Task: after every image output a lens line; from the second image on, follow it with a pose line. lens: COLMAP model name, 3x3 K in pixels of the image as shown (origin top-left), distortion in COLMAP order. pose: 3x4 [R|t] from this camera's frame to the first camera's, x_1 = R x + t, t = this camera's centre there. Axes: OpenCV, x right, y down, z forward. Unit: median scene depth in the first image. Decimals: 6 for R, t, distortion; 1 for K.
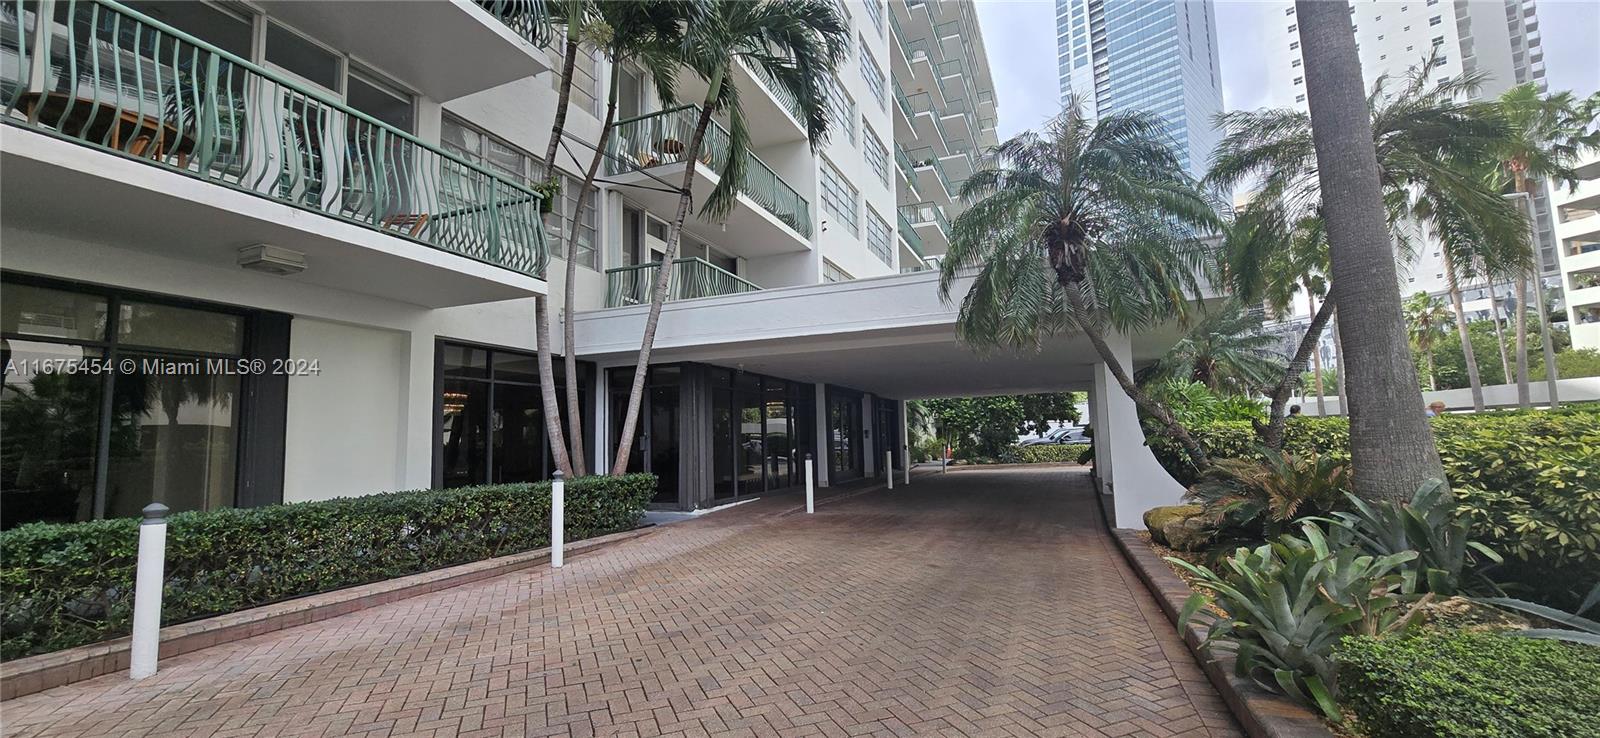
lens RADIAL K [[631.8, 0, 795.9], [0, 631.8, 363.9], [0, 0, 1]] dist [-0.008904, 0.000046]
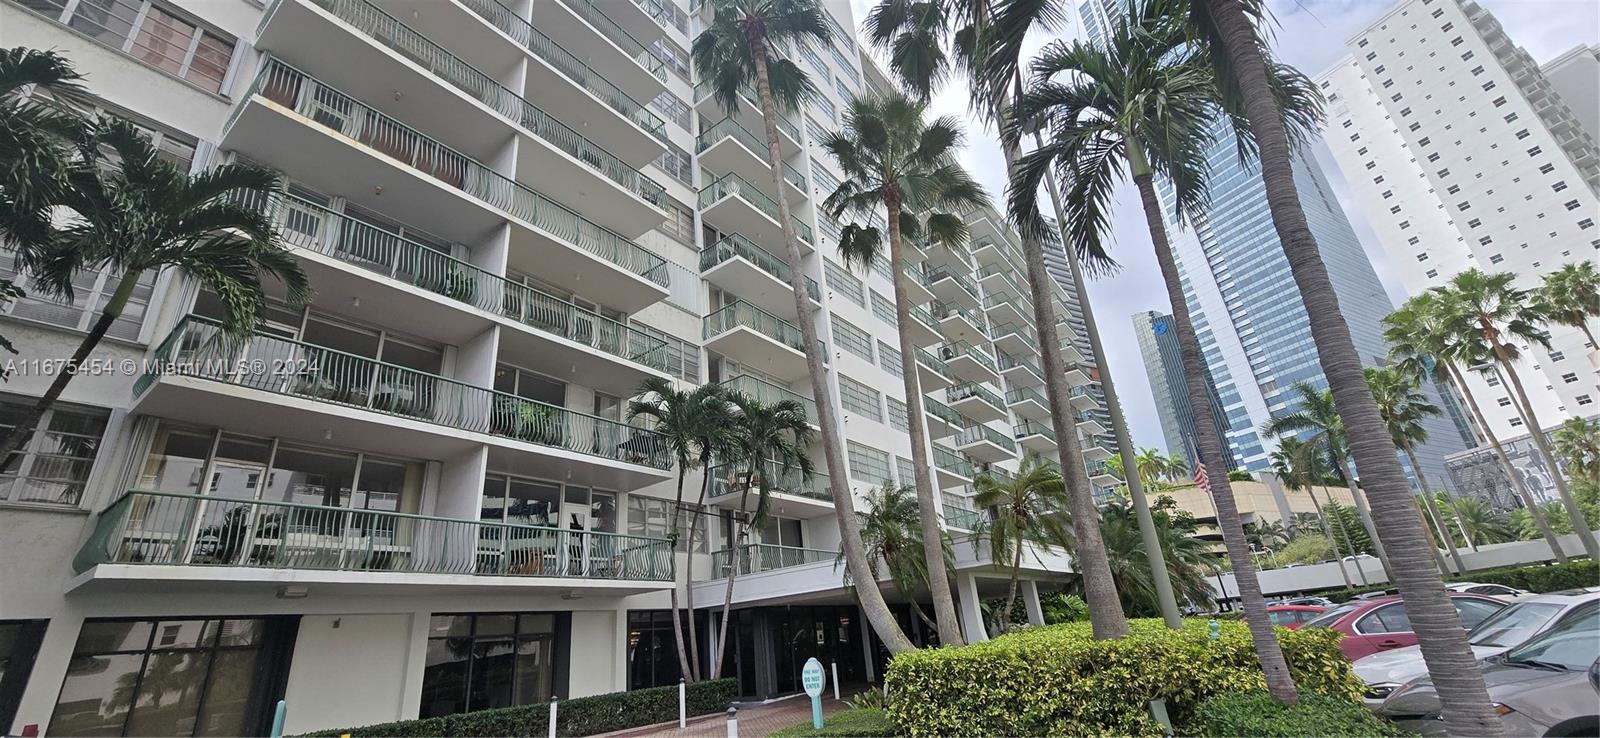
lens RADIAL K [[631.8, 0, 795.9], [0, 631.8, 363.9], [0, 0, 1]] dist [-0.008904, 0.000046]
pose [[0.966140, -0.150055, -0.209899, 0.461004], [0.086299, 0.954577, -0.285194, -0.156571], [0.243160, 0.257423, 0.935204, -0.895161]]
